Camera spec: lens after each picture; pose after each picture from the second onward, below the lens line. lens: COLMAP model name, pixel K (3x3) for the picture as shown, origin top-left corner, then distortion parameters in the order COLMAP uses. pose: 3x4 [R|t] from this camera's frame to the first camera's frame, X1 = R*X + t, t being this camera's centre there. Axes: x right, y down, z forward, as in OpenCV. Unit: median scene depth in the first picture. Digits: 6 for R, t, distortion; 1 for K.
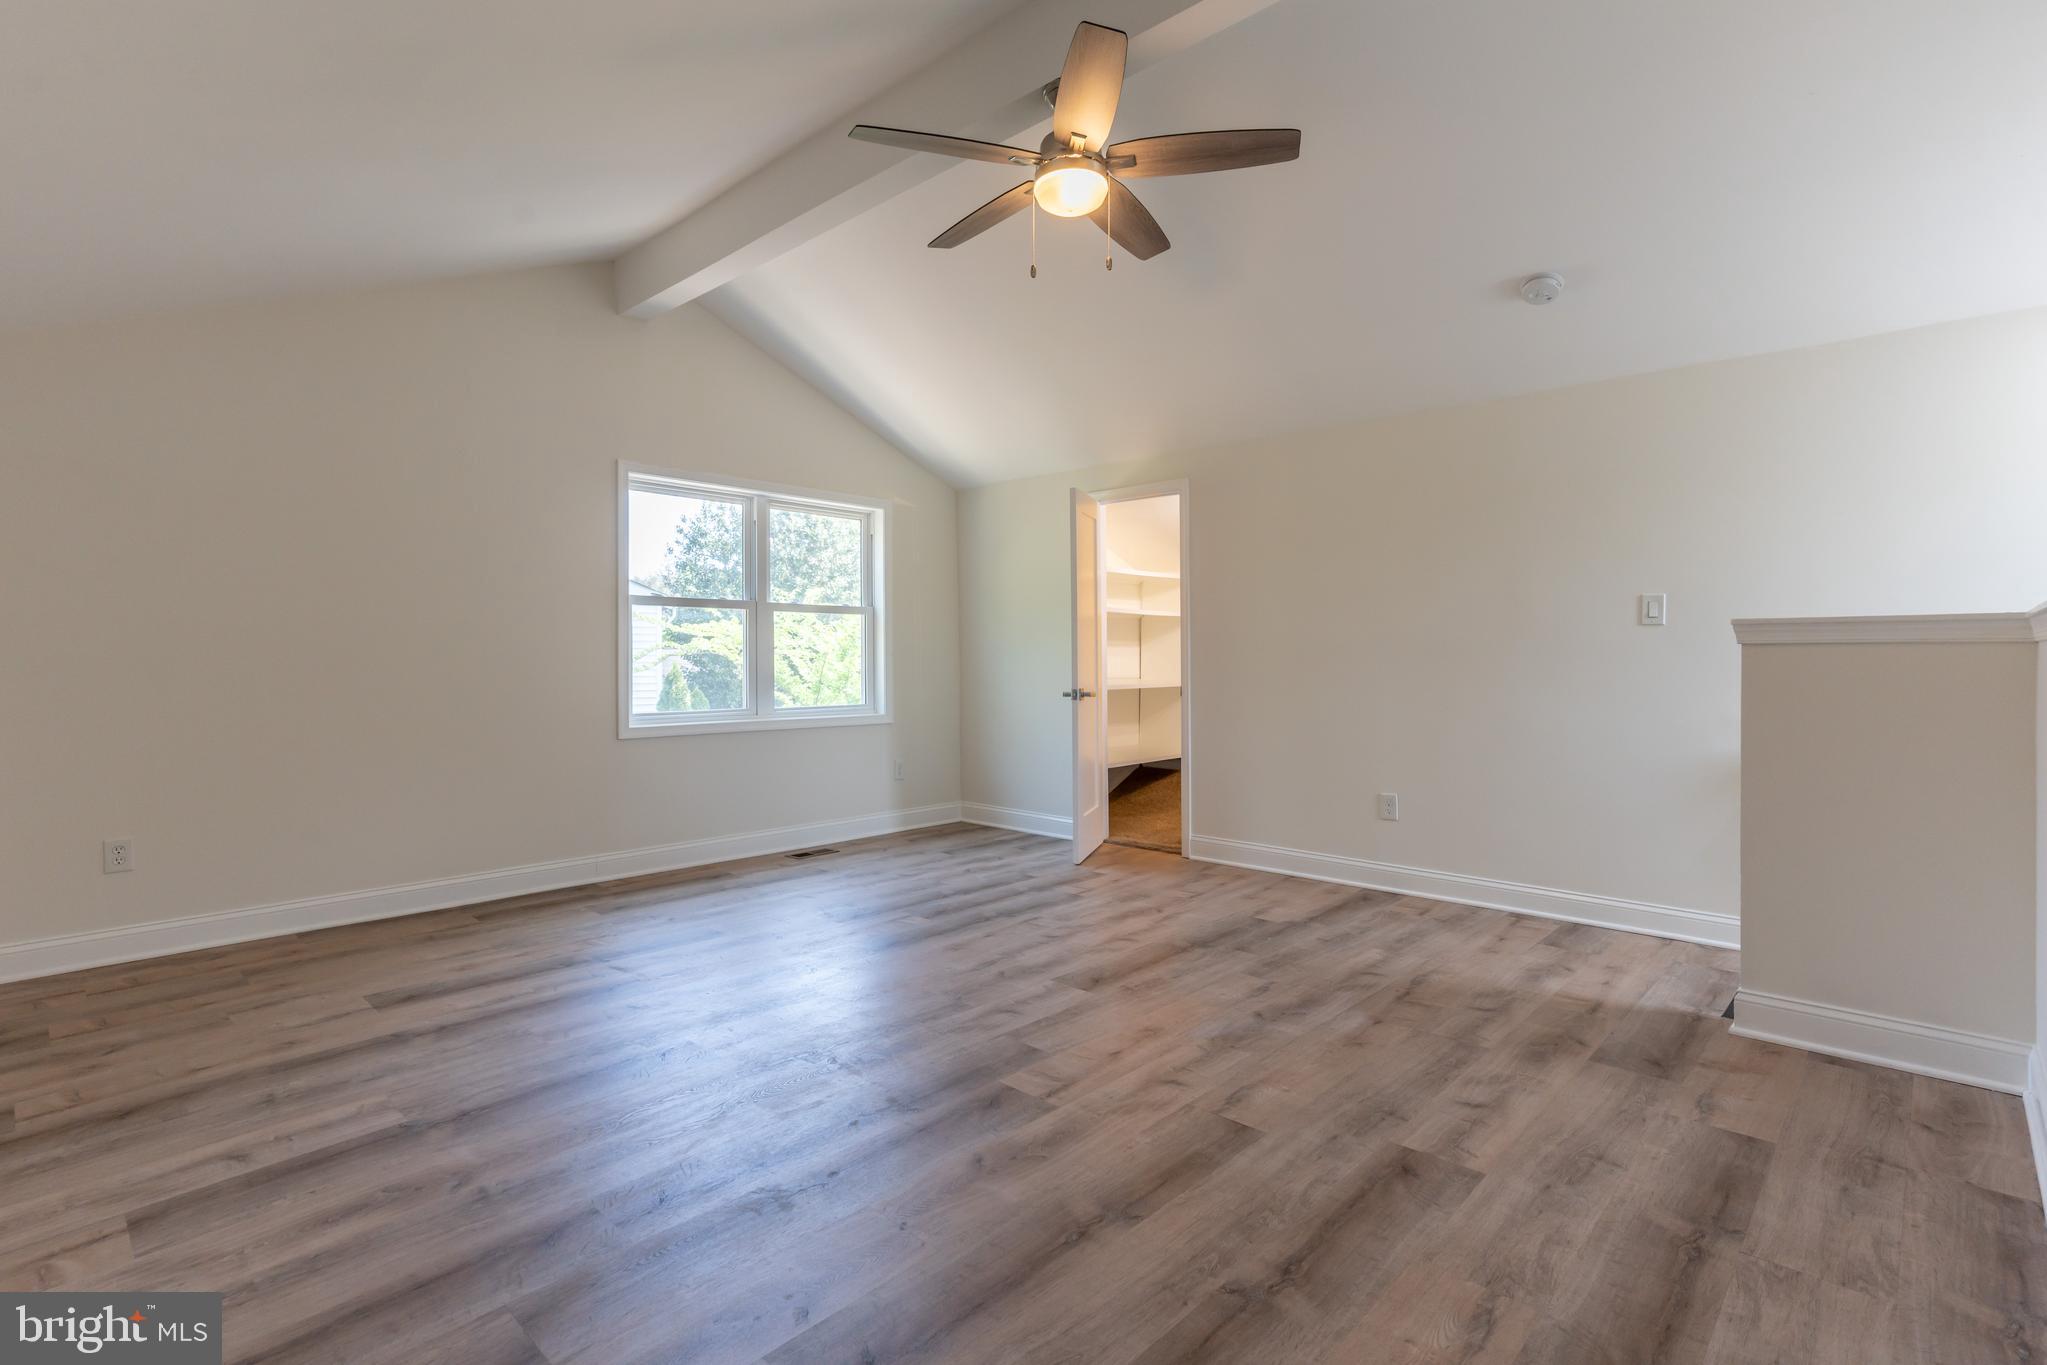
lens RADIAL K [[976.2, 0, 1009.3], [0, 976.2, 685.5], [0, 0, 1]] dist [-0.002484, -0.000143]
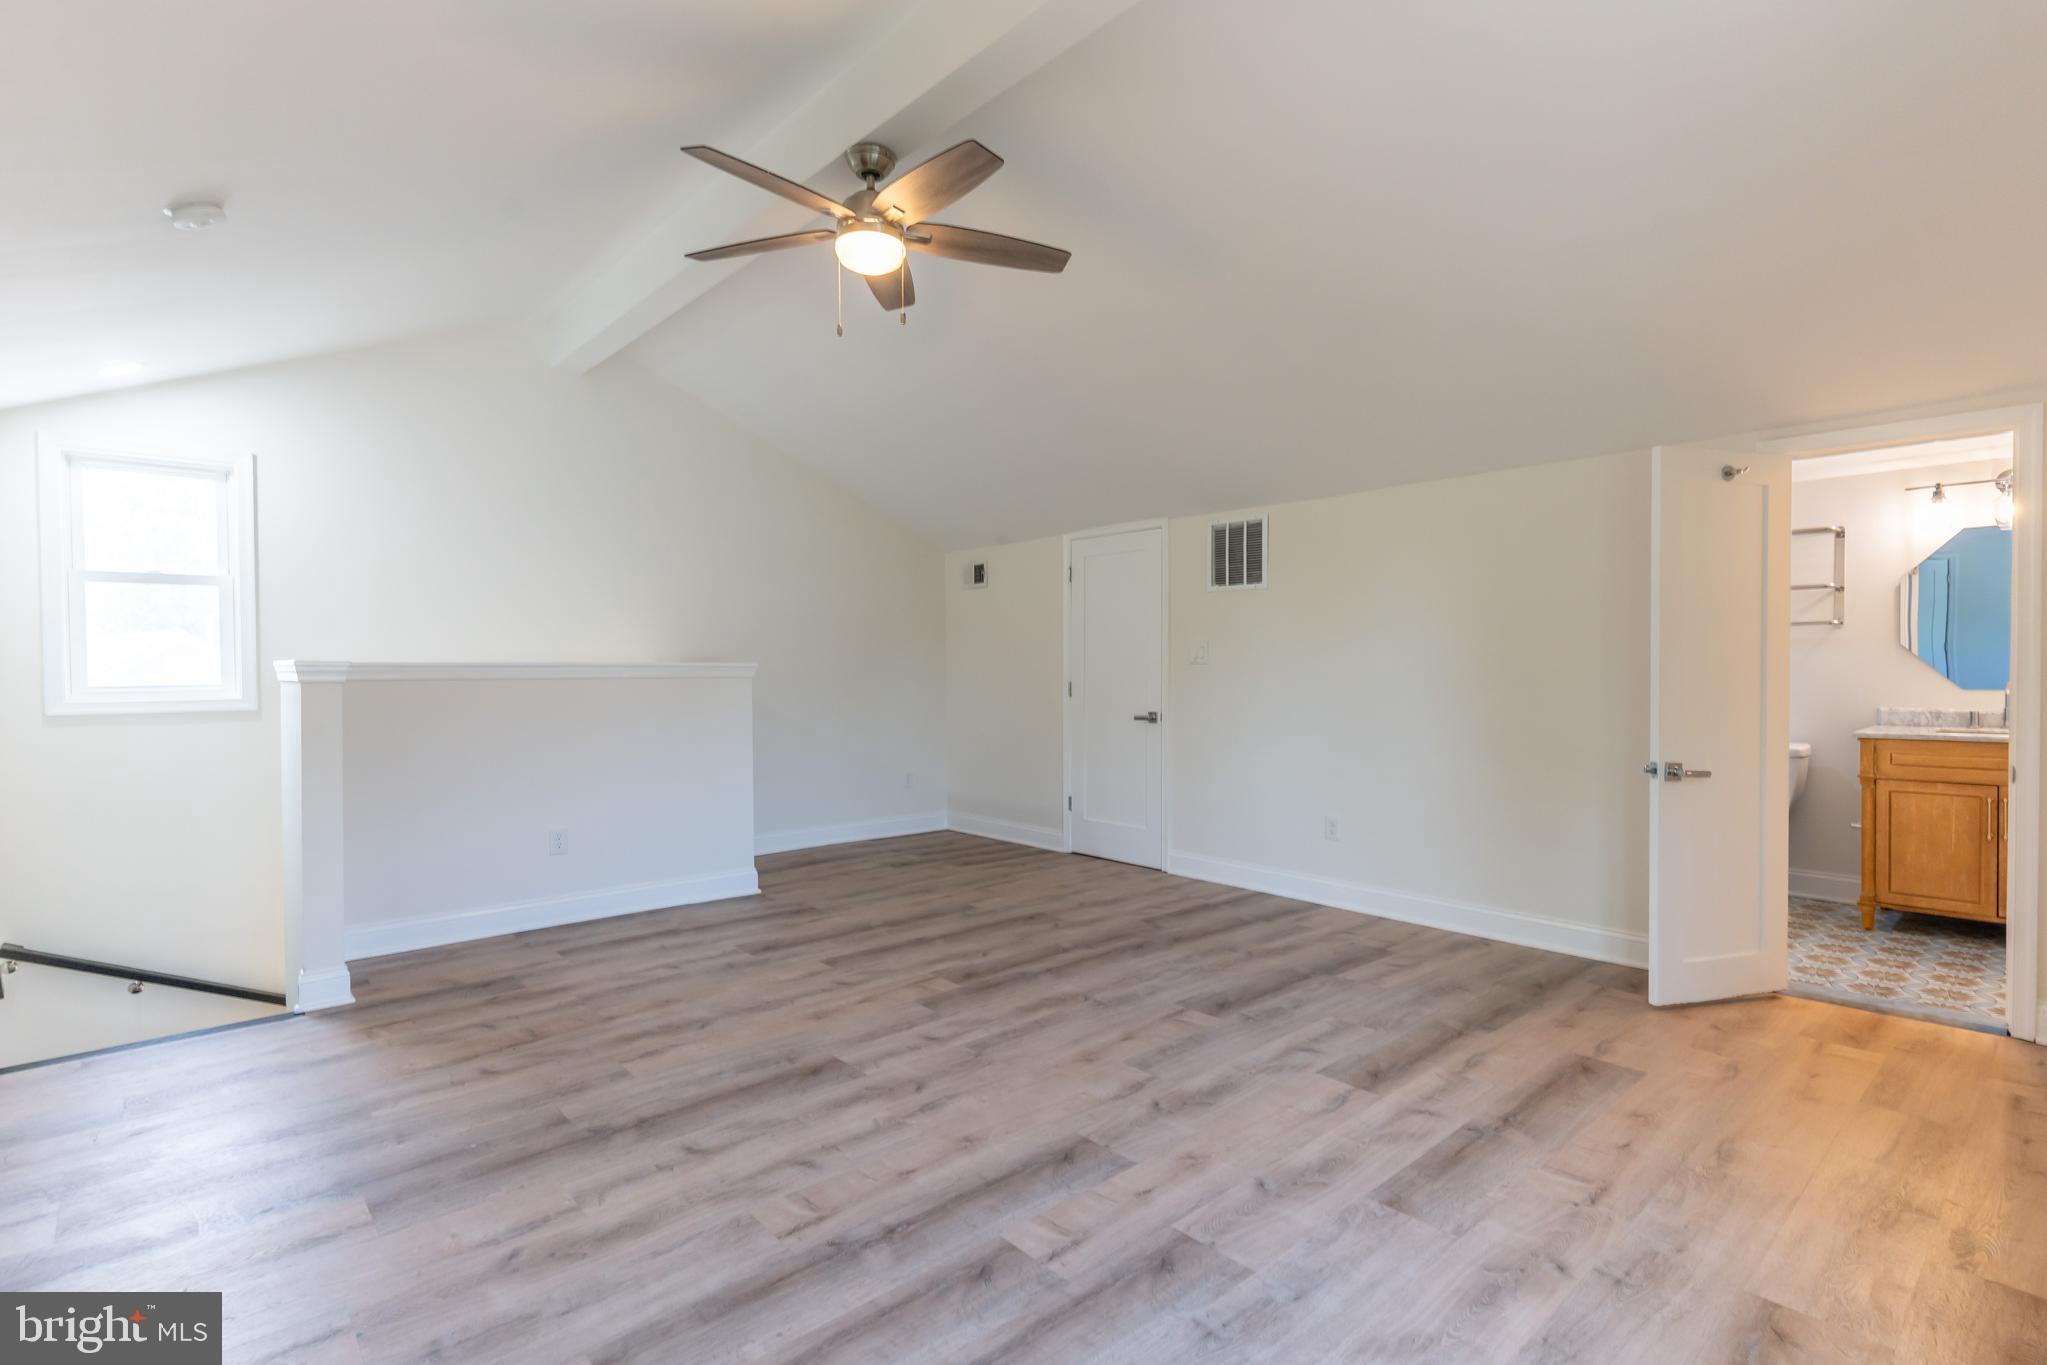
lens RADIAL K [[980.3, 0, 1044.2], [0, 980.3, 650.7], [0, 0, 1]] dist [-0.000509, 0.000215]
pose [[-0.998655, 0.007037, 0.051362, -0.179276], [0.007583, 0.999917, 0.010447, -0.084829], [-0.051284, 0.010822, -0.998625, 2.083291]]
